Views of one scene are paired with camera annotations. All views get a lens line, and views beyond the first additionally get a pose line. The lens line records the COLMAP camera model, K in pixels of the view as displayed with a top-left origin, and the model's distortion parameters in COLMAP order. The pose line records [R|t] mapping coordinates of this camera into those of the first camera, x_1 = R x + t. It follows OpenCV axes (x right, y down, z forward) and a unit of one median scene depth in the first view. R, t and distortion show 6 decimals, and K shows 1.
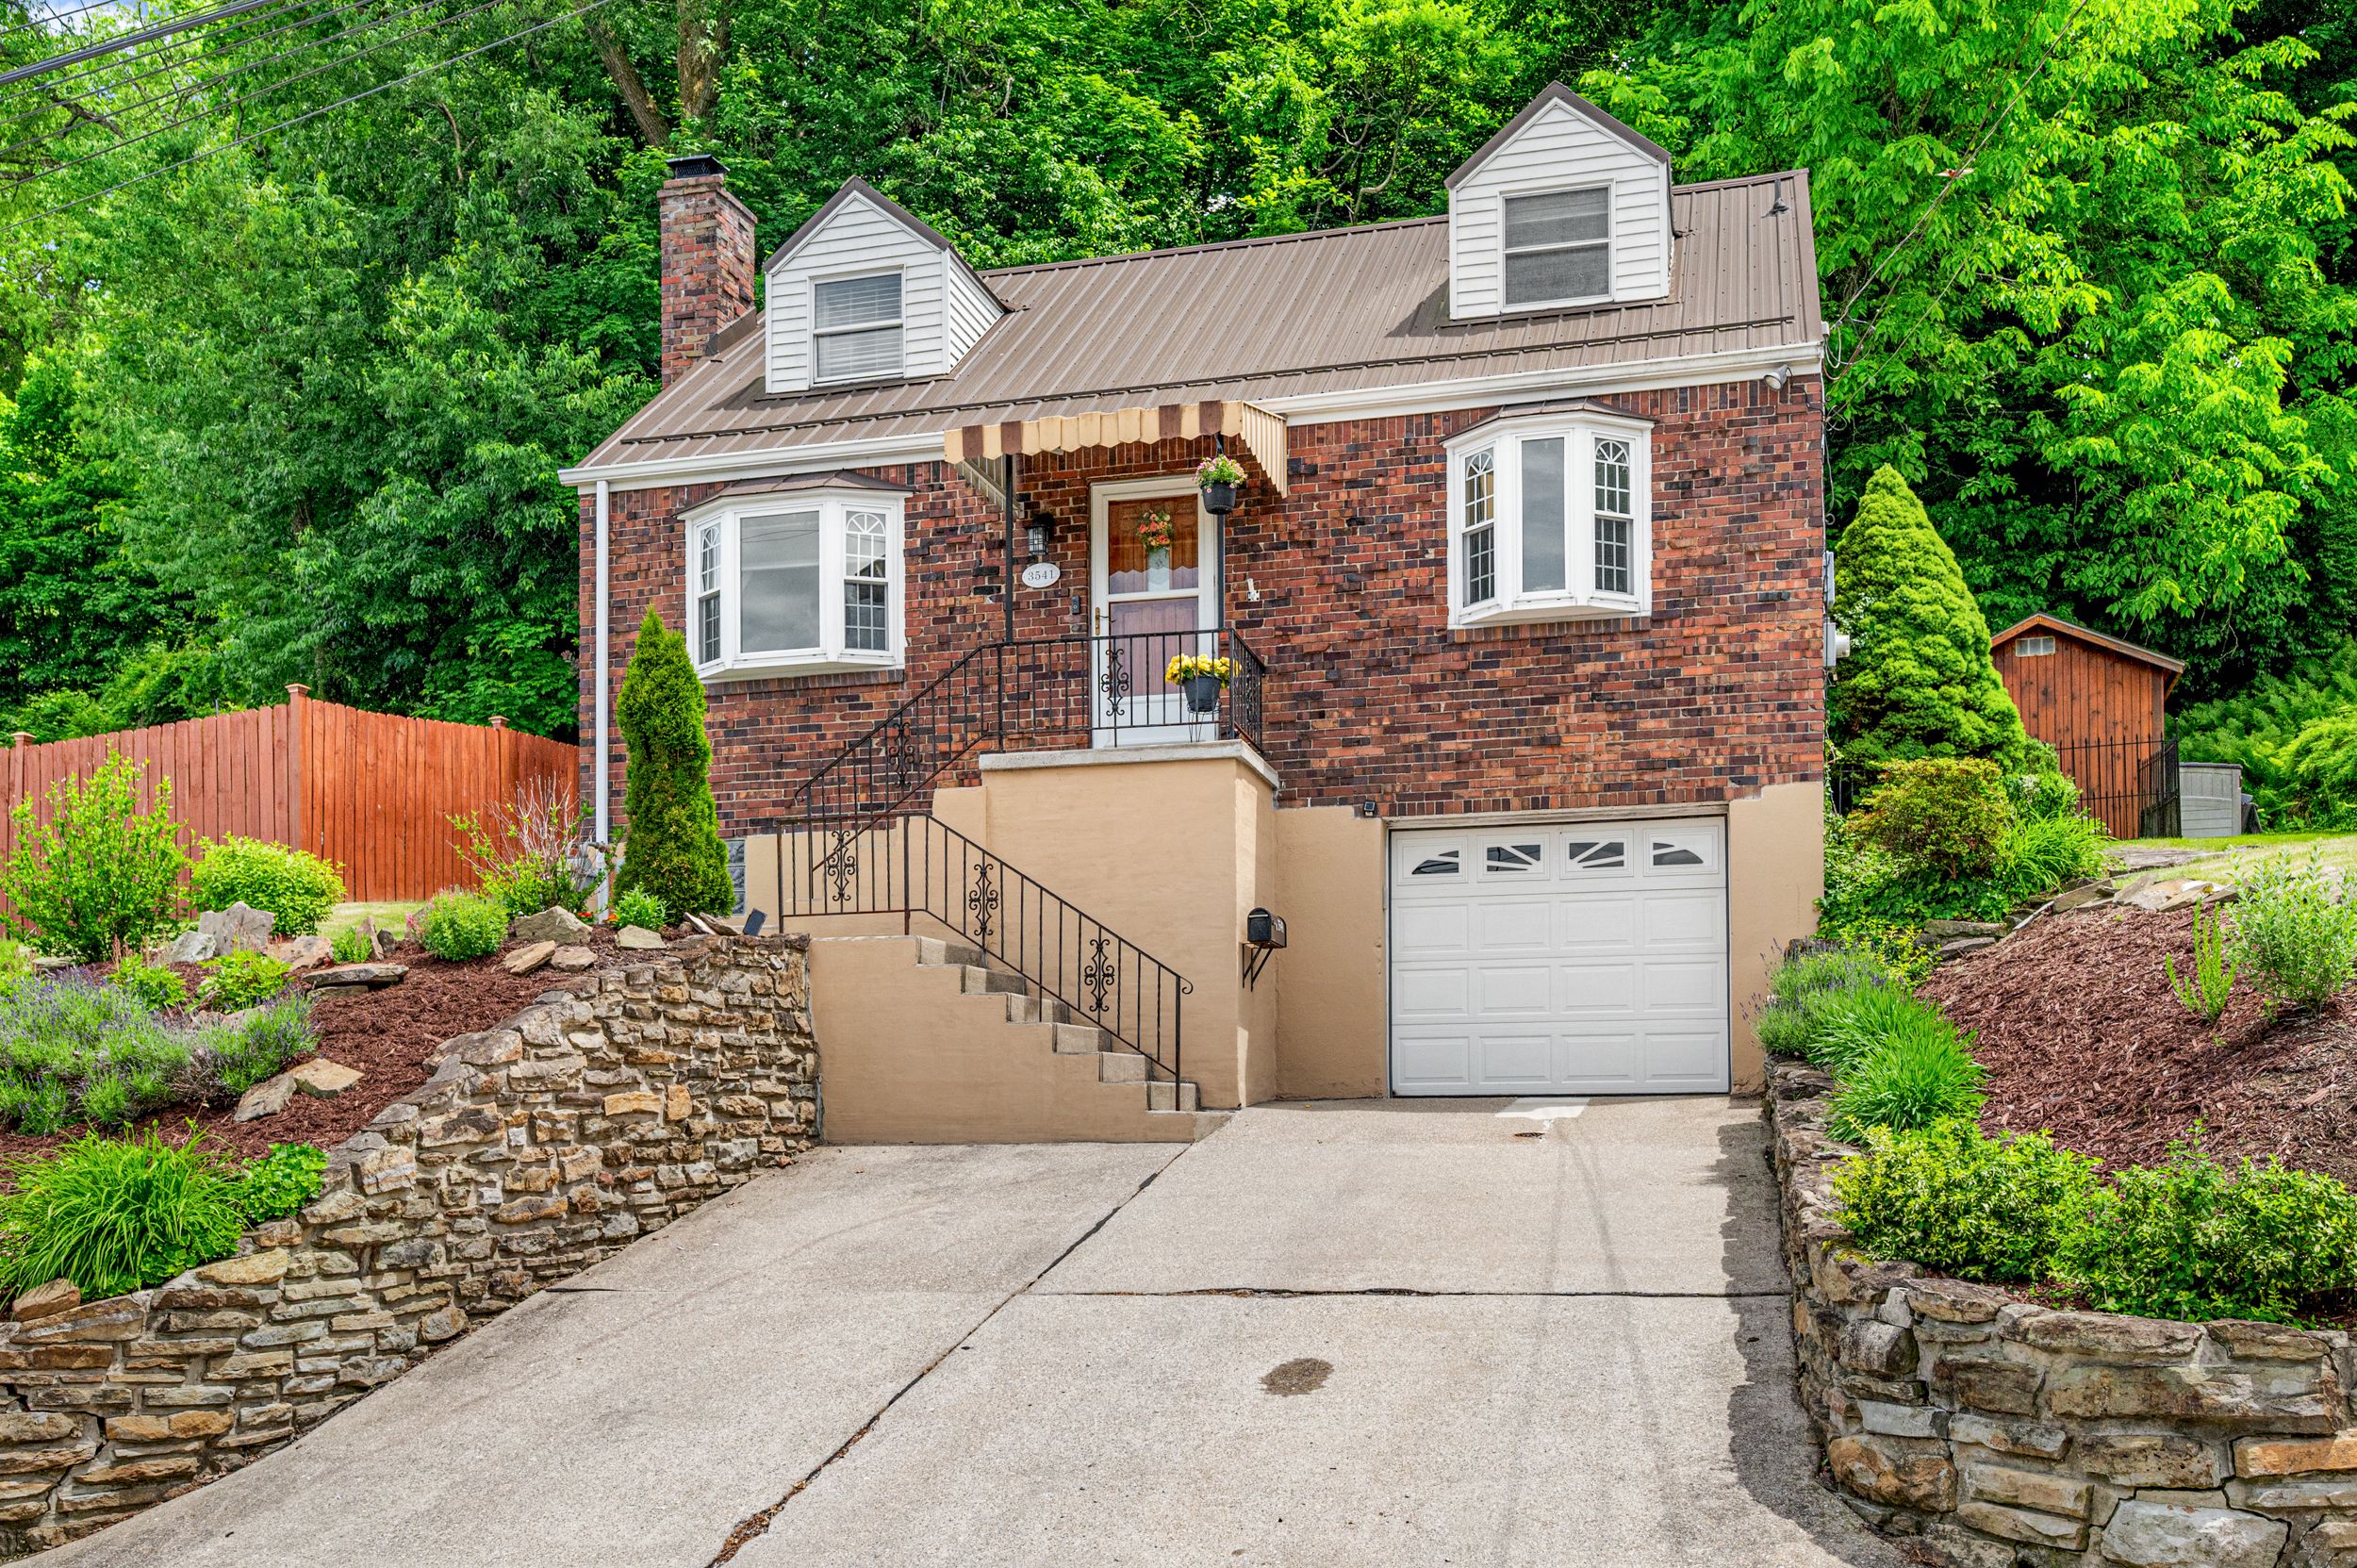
lens RADIAL K [[2019.2, 0, 1178.5], [0, 2019.2, 784.0], [0, 0, 1]] dist [-0.004068, -0.002814]
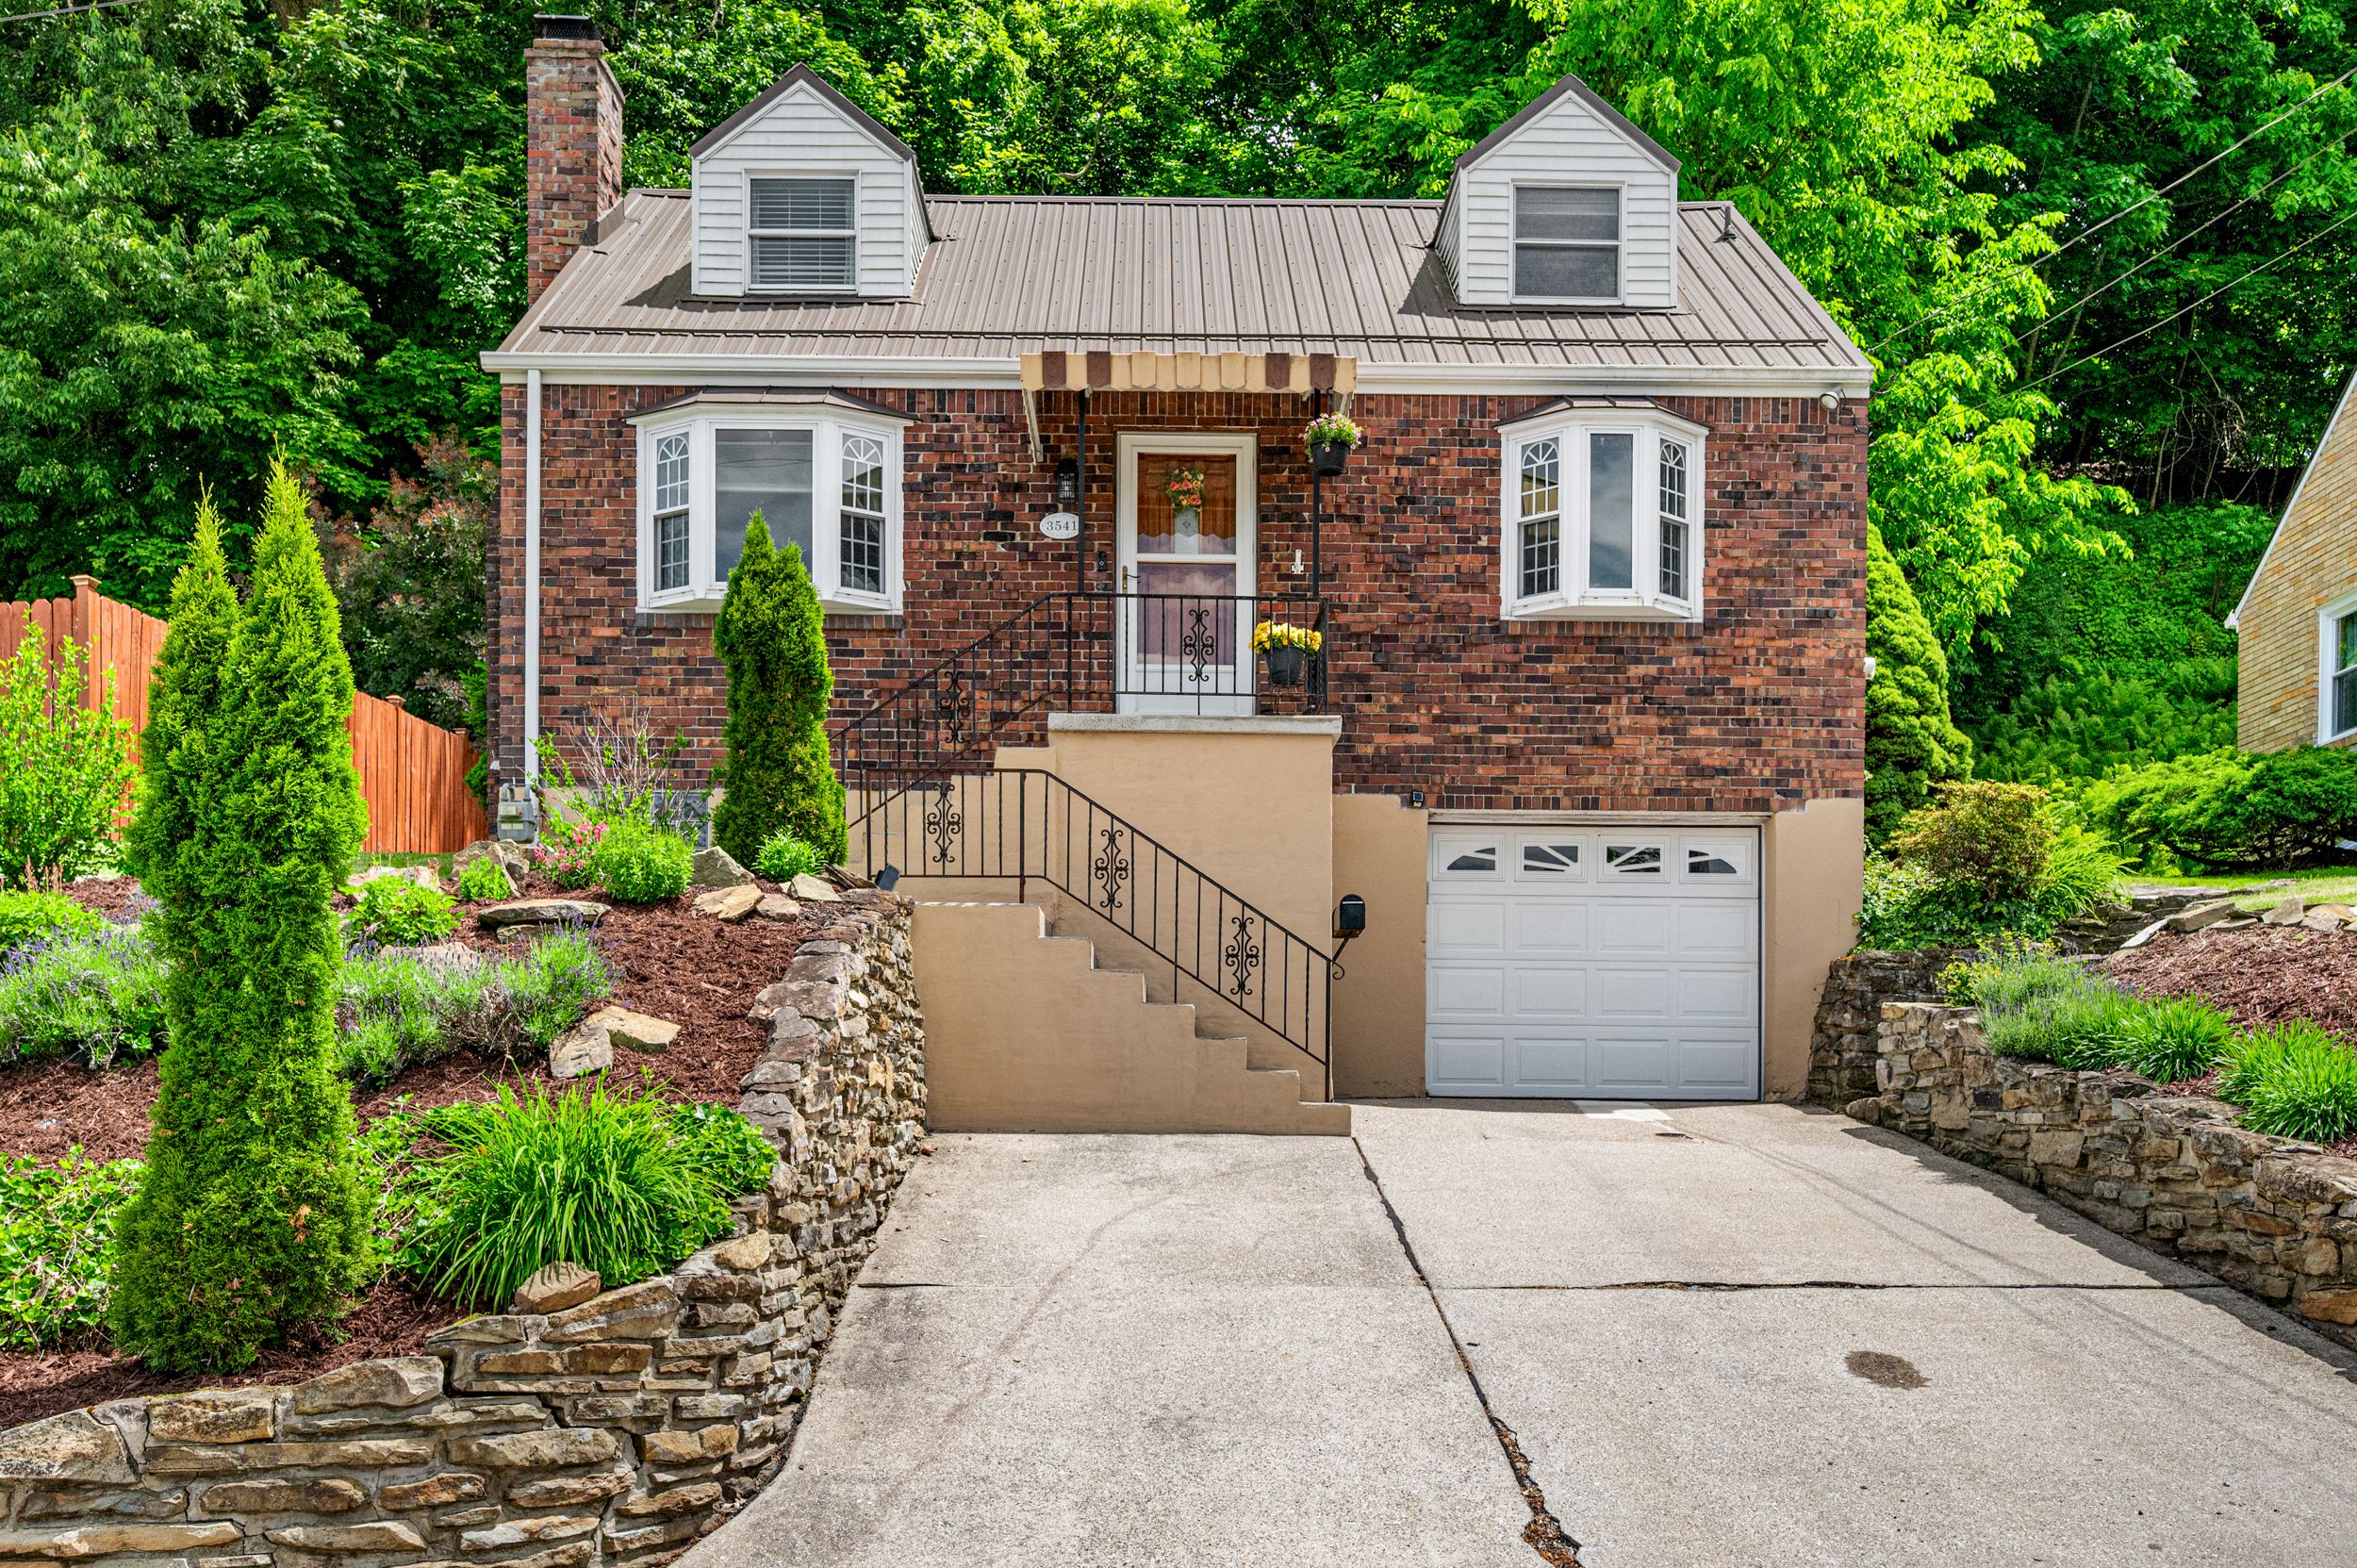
lens RADIAL K [[2053.6, 0, 1176.7], [0, 2053.6, 850.0], [0, 0, 1]] dist [0.000861, -0.008756]
pose [[0.965199, 0.055172, 0.255631, -0.265442], [-0.061267, 0.997994, 0.015934, 0.027905], [-0.254239, -0.031041, 0.966643, 0.081055]]
